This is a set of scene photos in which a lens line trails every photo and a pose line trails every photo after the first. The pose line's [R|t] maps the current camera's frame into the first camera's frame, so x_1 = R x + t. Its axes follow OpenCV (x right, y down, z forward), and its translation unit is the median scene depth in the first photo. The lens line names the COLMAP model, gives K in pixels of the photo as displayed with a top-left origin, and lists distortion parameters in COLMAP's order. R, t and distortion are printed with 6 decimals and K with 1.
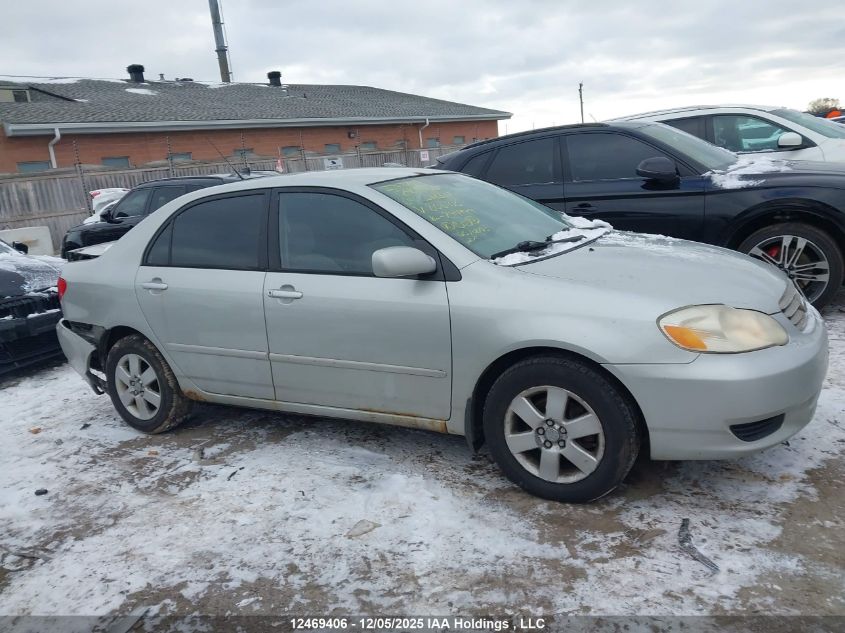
lens RADIAL K [[652.1, 0, 436.0], [0, 652.1, 348.8], [0, 0, 1]] dist [0.023731, -0.020568]
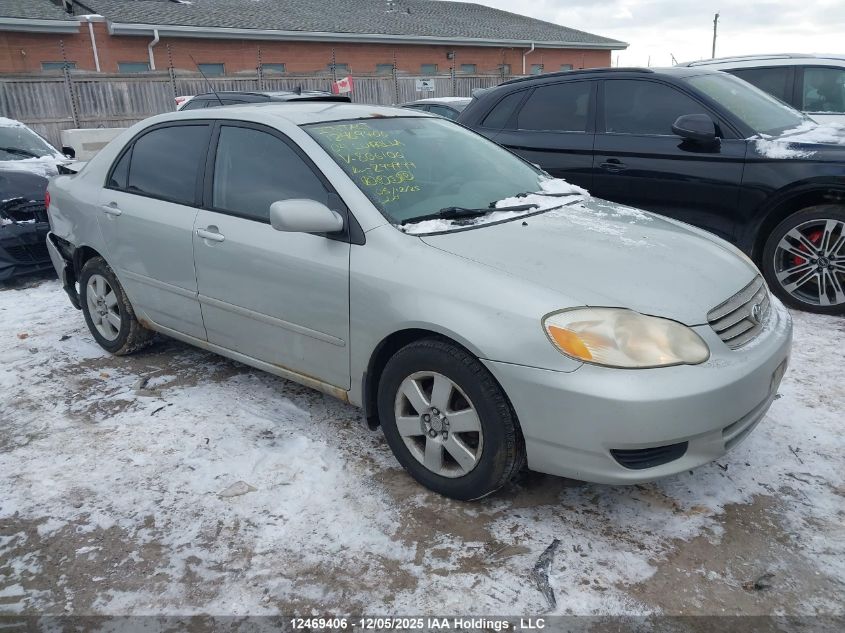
lens RADIAL K [[652.1, 0, 431.2], [0, 652.1, 342.8], [0, 0, 1]] dist [0.023731, -0.020568]
pose [[0.982595, 0.127683, -0.134925, 0.263697], [-0.114046, 0.987974, 0.104403, -0.072960], [0.146633, -0.087198, 0.985340, 0.098513]]
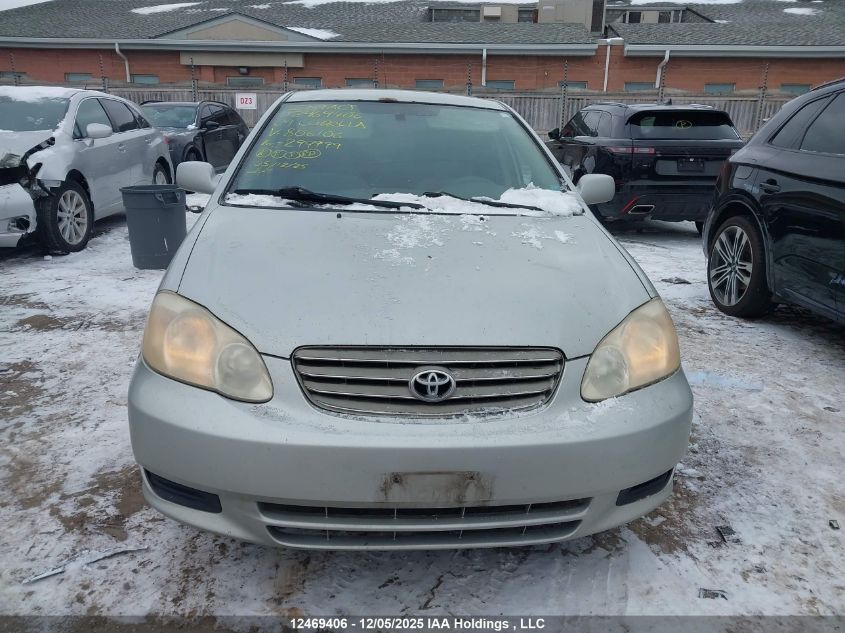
lens RADIAL K [[652.1, 0, 419.2], [0, 652.1, 347.8], [0, 0, 1]] dist [0.023731, -0.020568]
pose [[0.559829, 0.370594, -0.741115, 0.955418], [-0.297502, 0.924670, 0.237651, -0.228725], [0.773359, 0.087440, 0.627910, 0.648041]]
